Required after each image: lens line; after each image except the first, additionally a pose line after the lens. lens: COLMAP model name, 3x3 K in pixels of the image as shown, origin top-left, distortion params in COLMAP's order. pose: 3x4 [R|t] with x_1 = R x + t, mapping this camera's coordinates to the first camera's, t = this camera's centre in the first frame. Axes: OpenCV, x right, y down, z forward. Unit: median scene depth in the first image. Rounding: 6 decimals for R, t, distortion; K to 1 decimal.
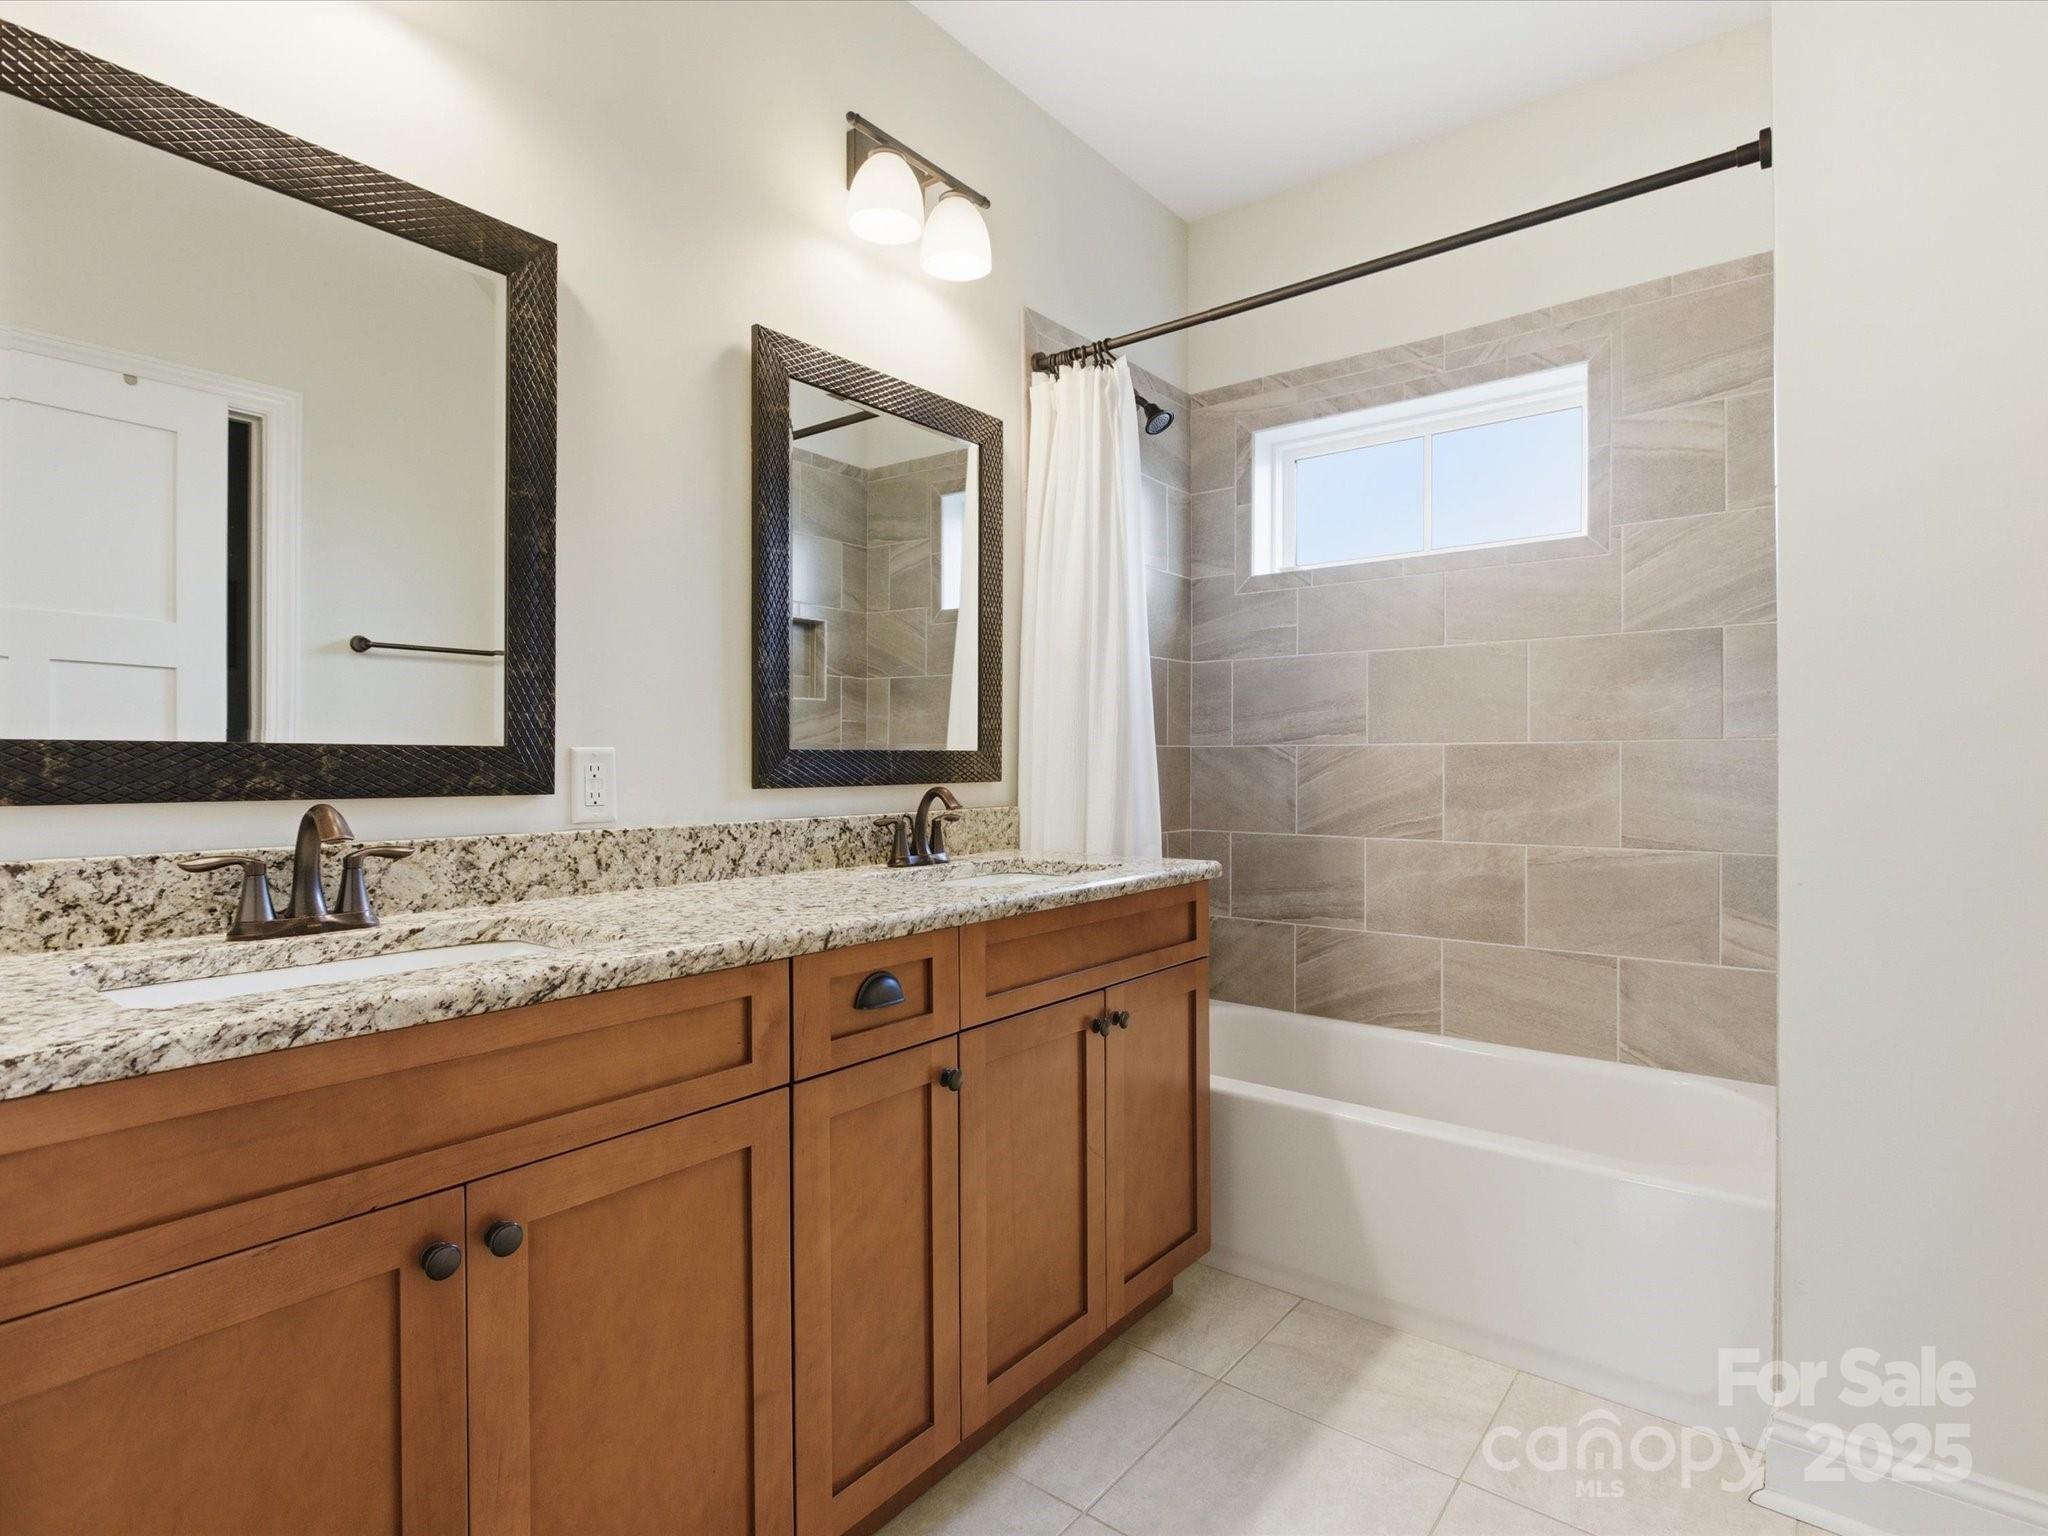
lens RADIAL K [[1046.5, 0, 1024.0], [0, 1046.5, 768.0], [0, 0, 1]] dist [-0.003914, -0.000910]
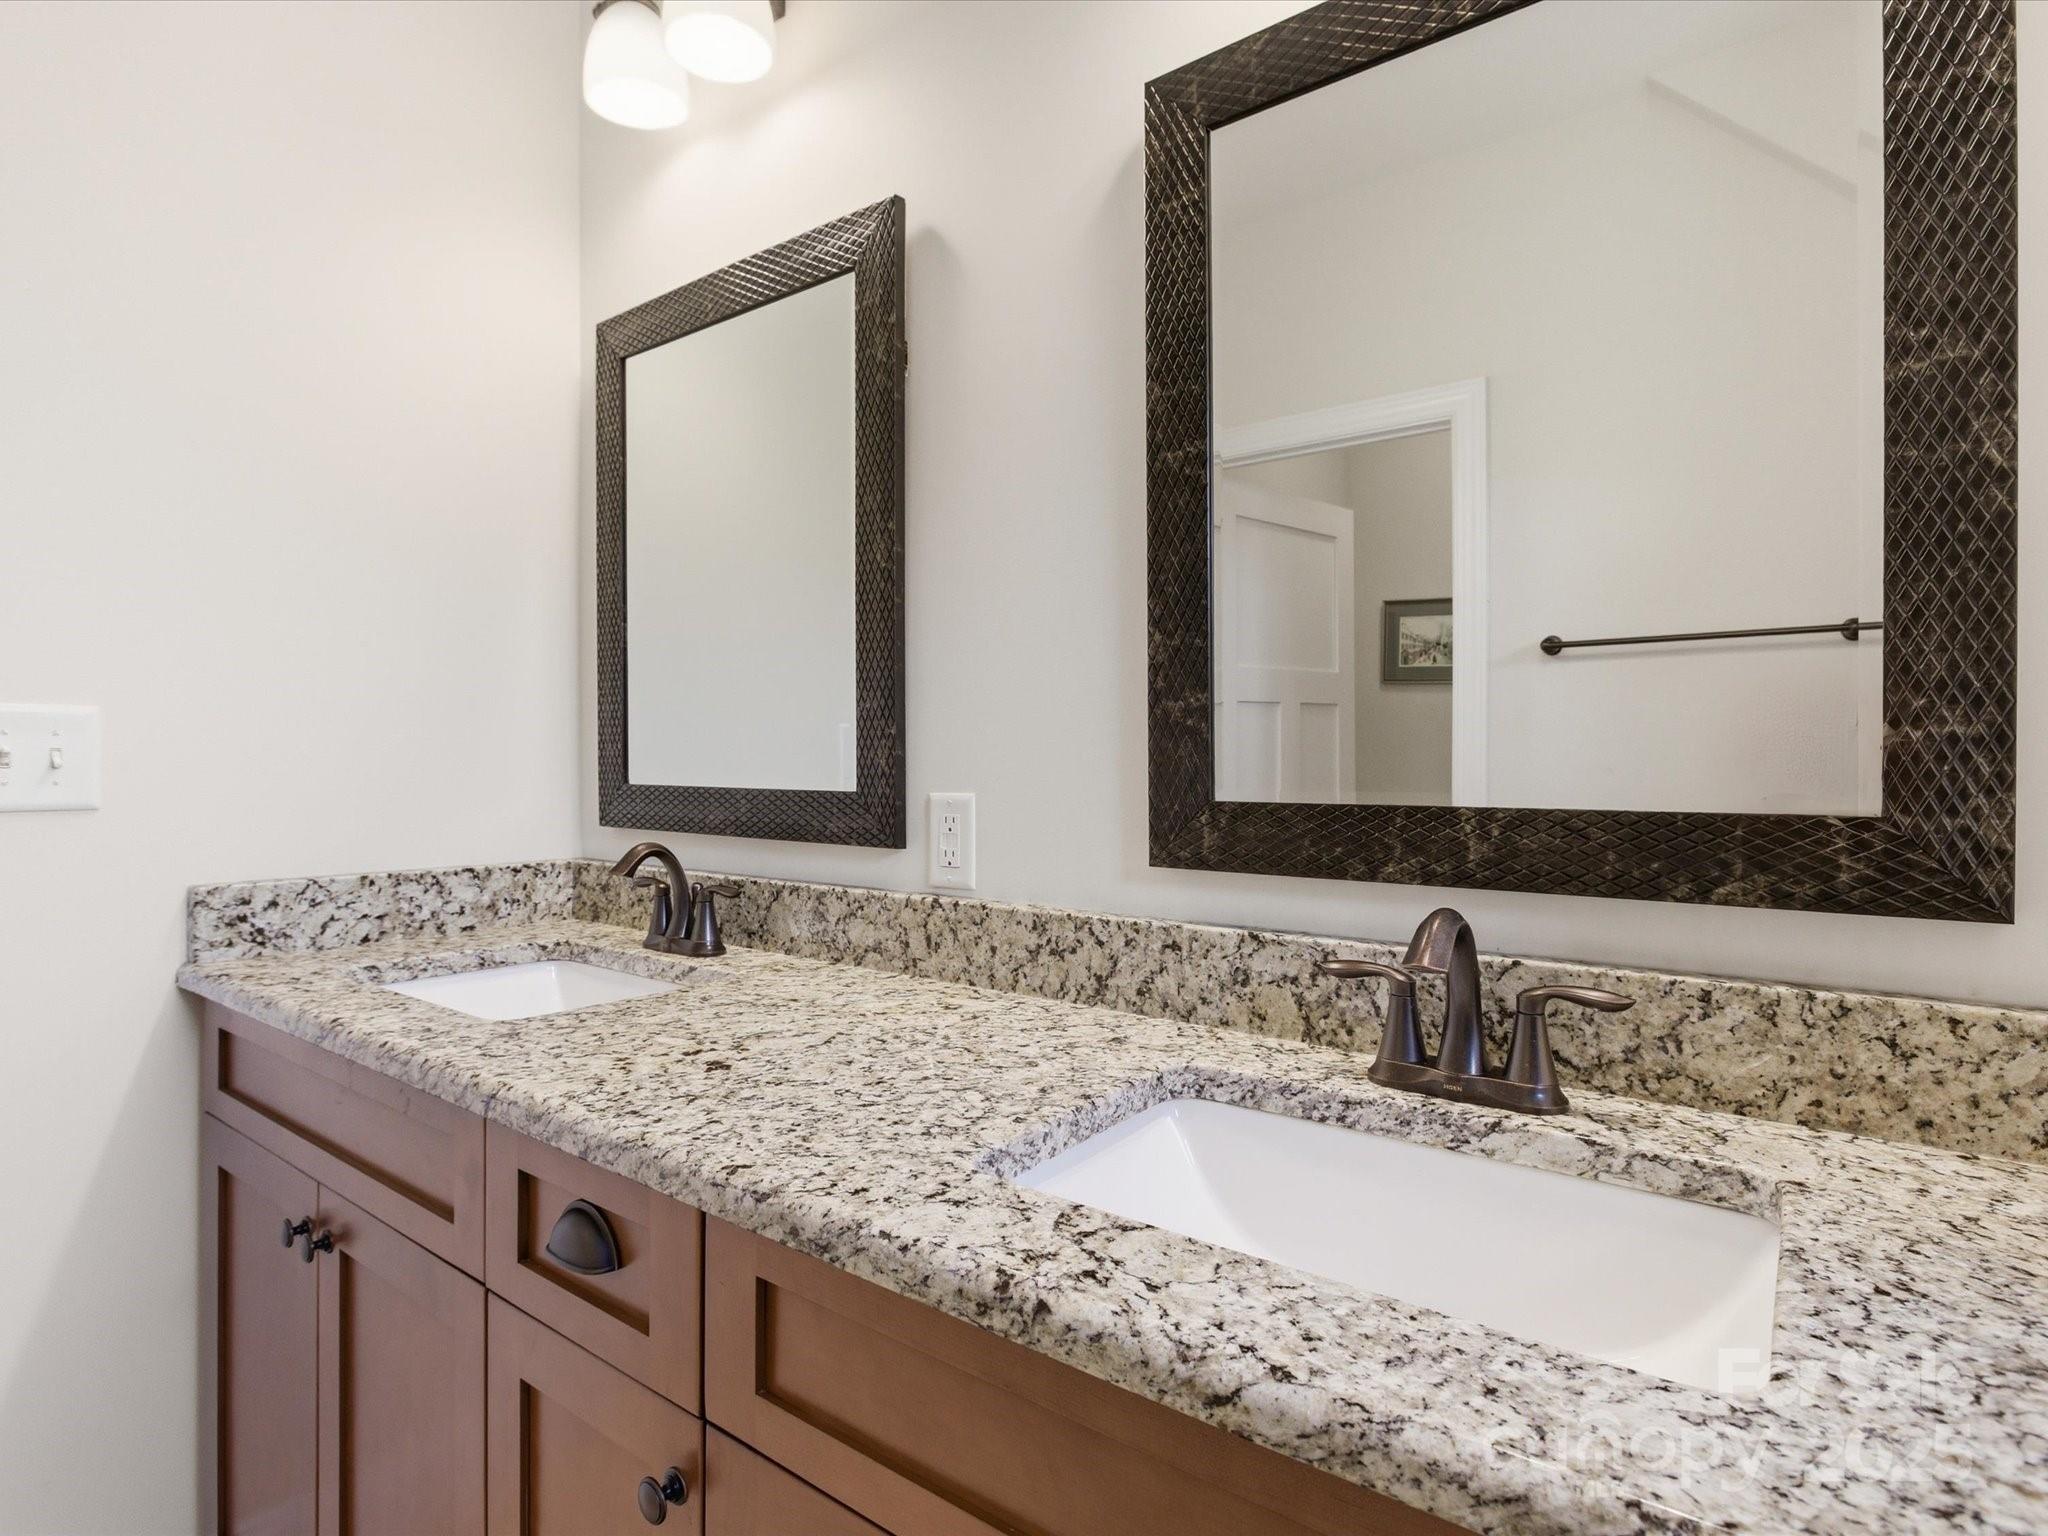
lens RADIAL K [[1046.5, 0, 1024.0], [0, 1046.5, 768.0], [0, 0, 1]] dist [-0.003914, -0.000910]
pose [[0.025424, 0.008987, -0.999636, 0.361059], [-0.006022, 0.999943, 0.008836, -0.043734], [0.999659, 0.005796, 0.025477, 0.982400]]
